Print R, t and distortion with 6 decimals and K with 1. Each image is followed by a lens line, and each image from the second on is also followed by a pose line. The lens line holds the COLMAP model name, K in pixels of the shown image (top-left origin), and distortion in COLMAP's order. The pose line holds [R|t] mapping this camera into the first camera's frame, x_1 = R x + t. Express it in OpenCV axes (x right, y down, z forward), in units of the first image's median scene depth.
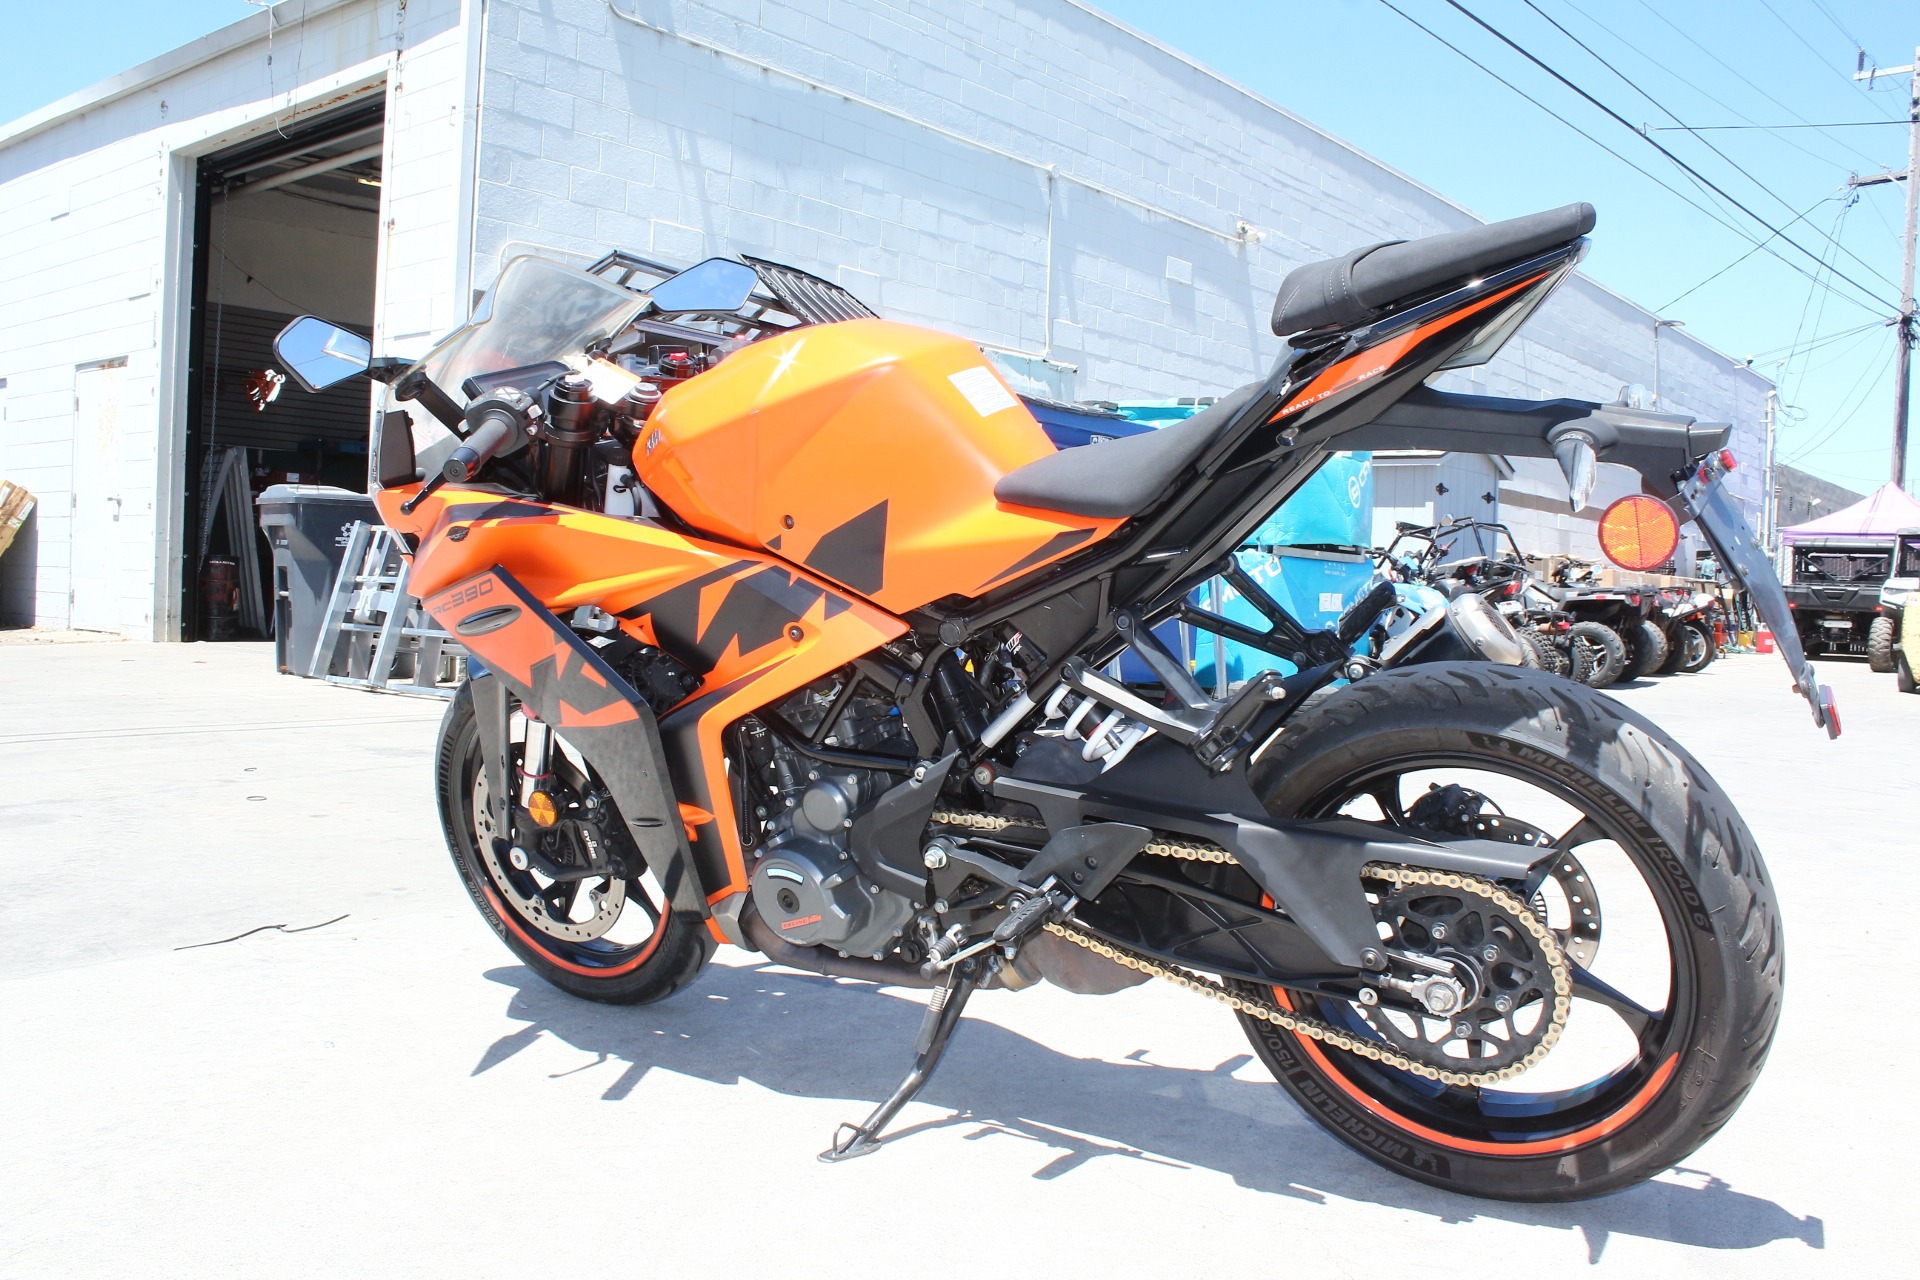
lens RADIAL K [[1639.7, 0, 936.6], [0, 1639.7, 657.2], [0, 0, 1]] dist [-0.133430, 0.050242]
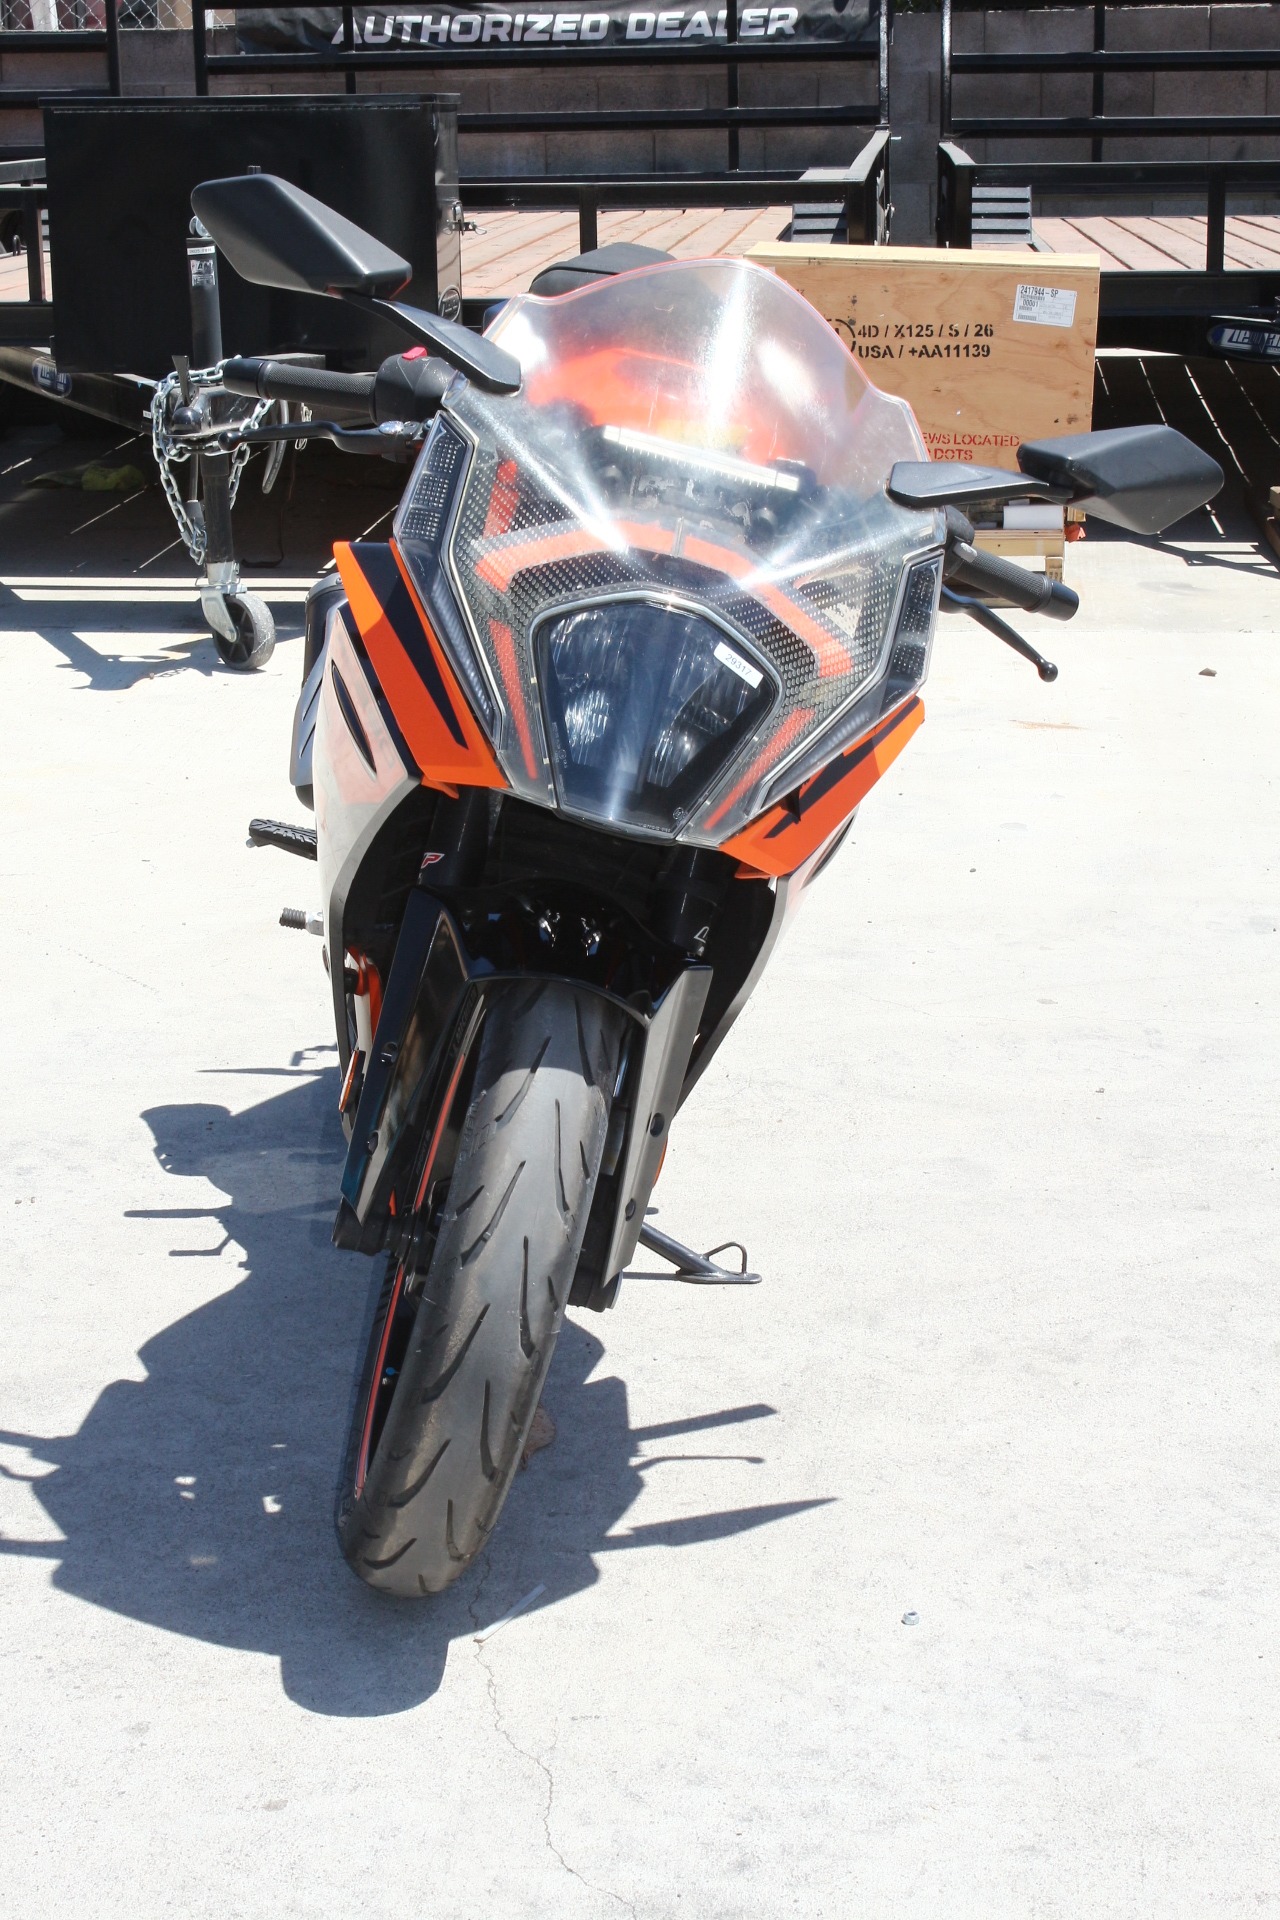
lens RADIAL K [[3634.7, 0, 627.0], [0, 3634.7, 966.7], [0, 0, 1]] dist [0.116603, 0.000000]
pose [[-0.590532, -0.229271, 0.773762, -1.543889], [0.016993, 0.955050, 0.295956, -0.462356], [-0.806835, 0.187920, -0.560092, 2.120622]]
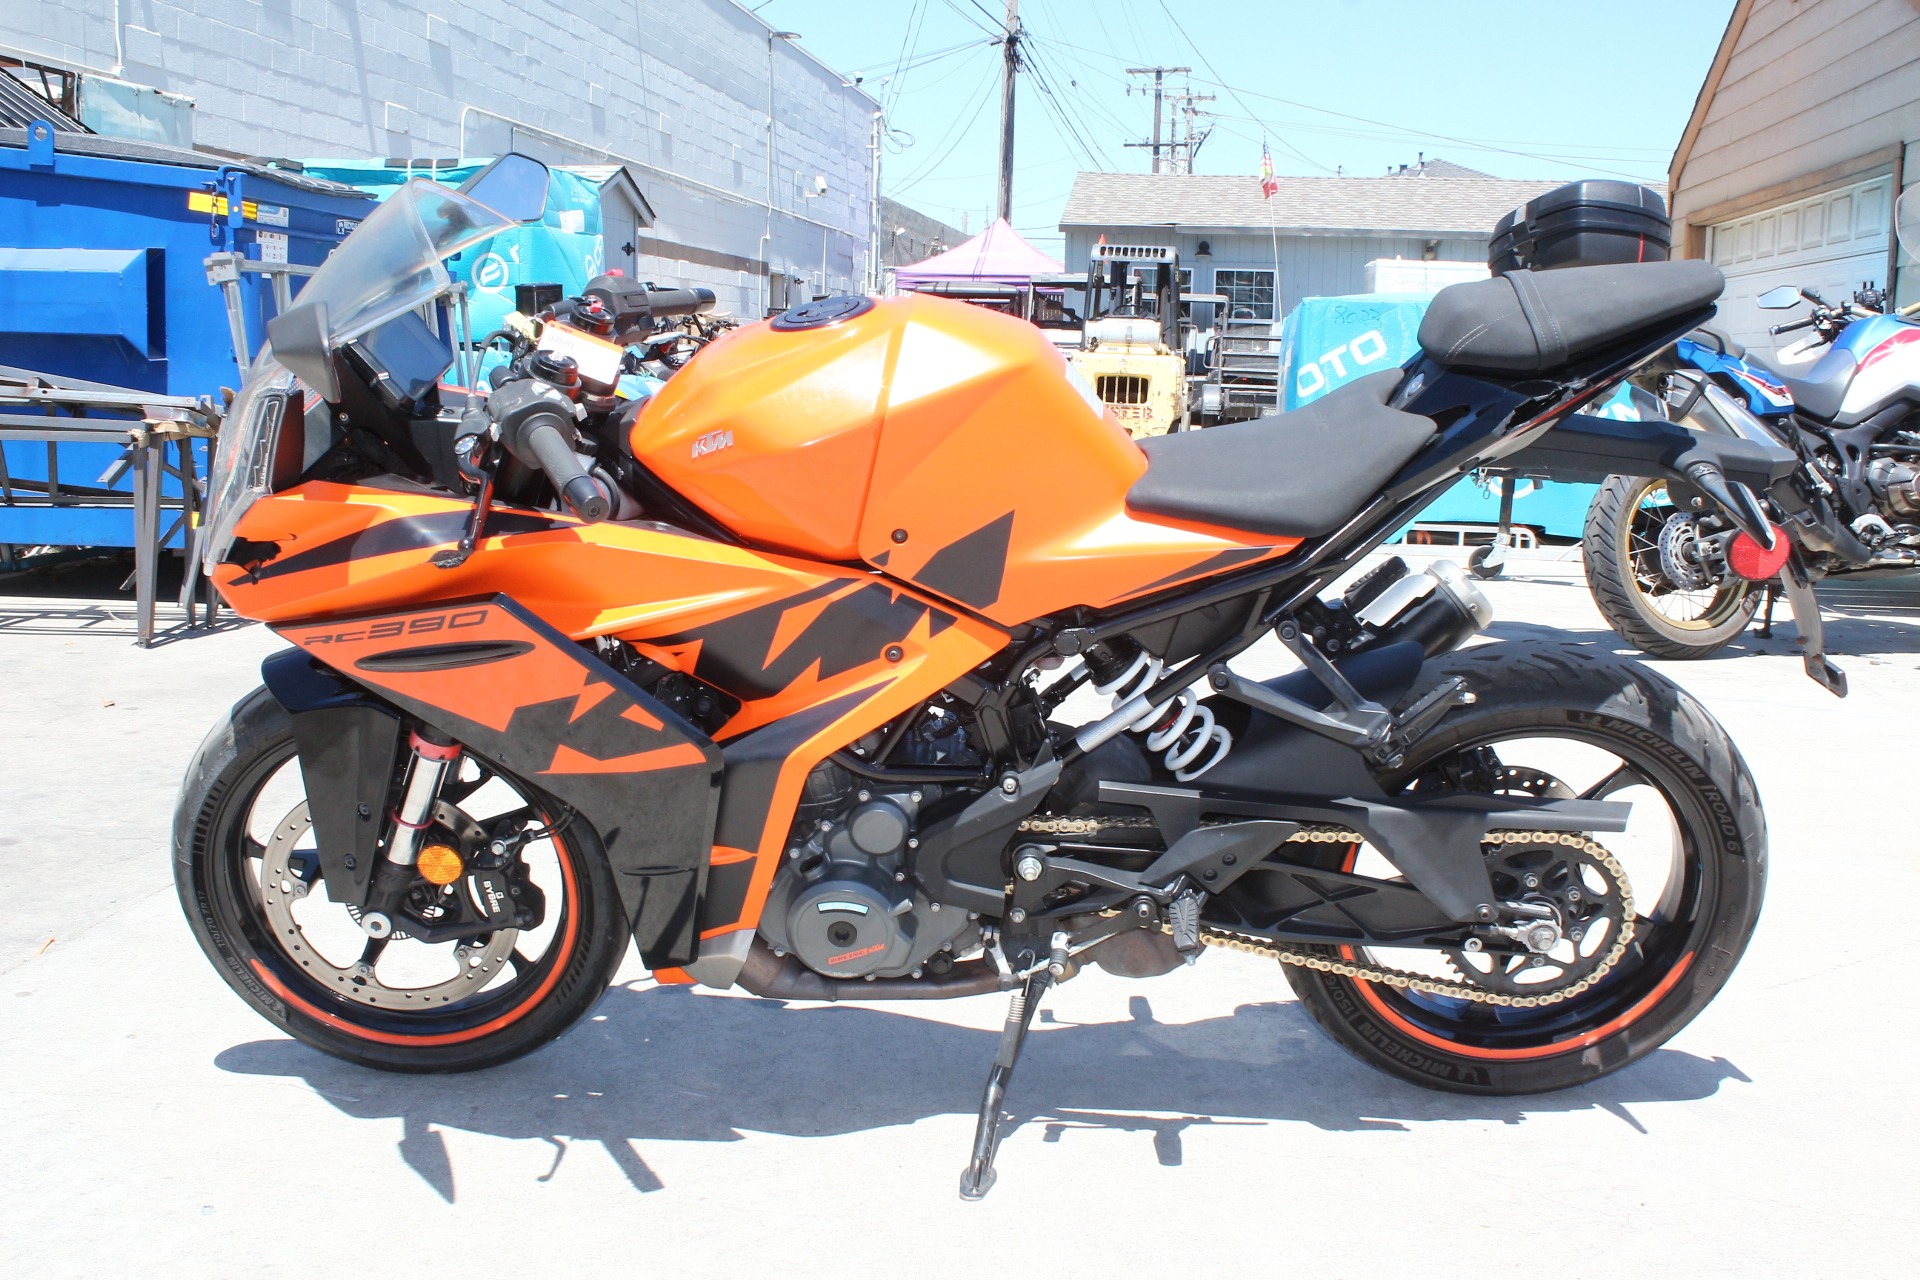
lens RADIAL K [[2005.0, 0, 961.7], [0, 2005.0, 665.7], [0, 0, 1]] dist [-0.083293, 0.000000]
pose [[0.843157, -0.101744, 0.527954, -0.645754], [0.032601, 0.989800, 0.138682, -0.161874], [-0.536679, -0.099719, 0.837873, 0.039760]]
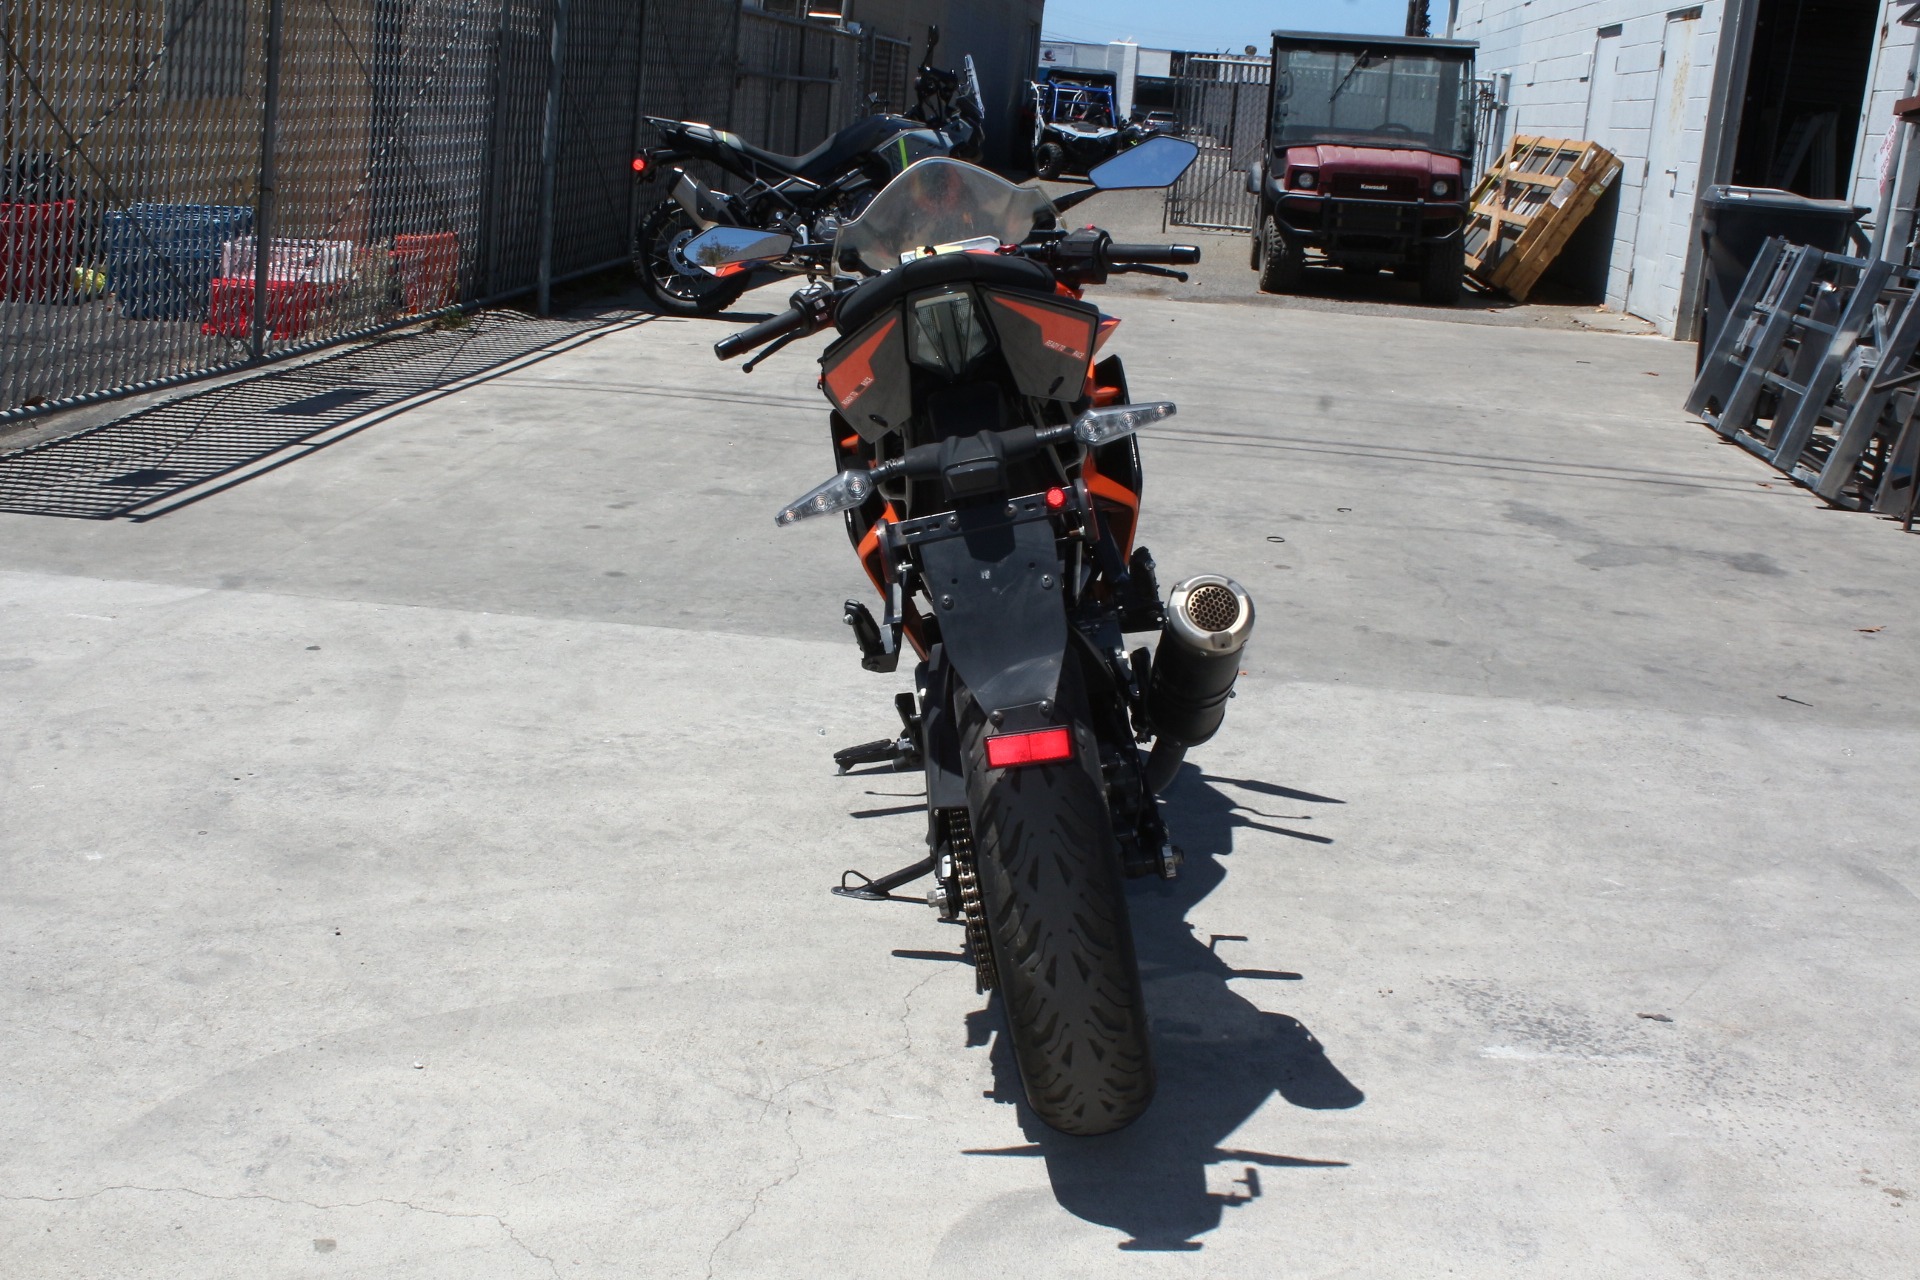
lens RADIAL K [[2005.0, 0, 918.5], [0, 2005.0, 611.9], [0, 0, 1]] dist [-0.083293, 0.000000]
pose [[0.547759, 0.212325, -0.809245, 1.227535], [-0.087244, 0.976483, 0.197151, -0.243046], [0.832075, -0.037389, 0.553402, 0.139068]]
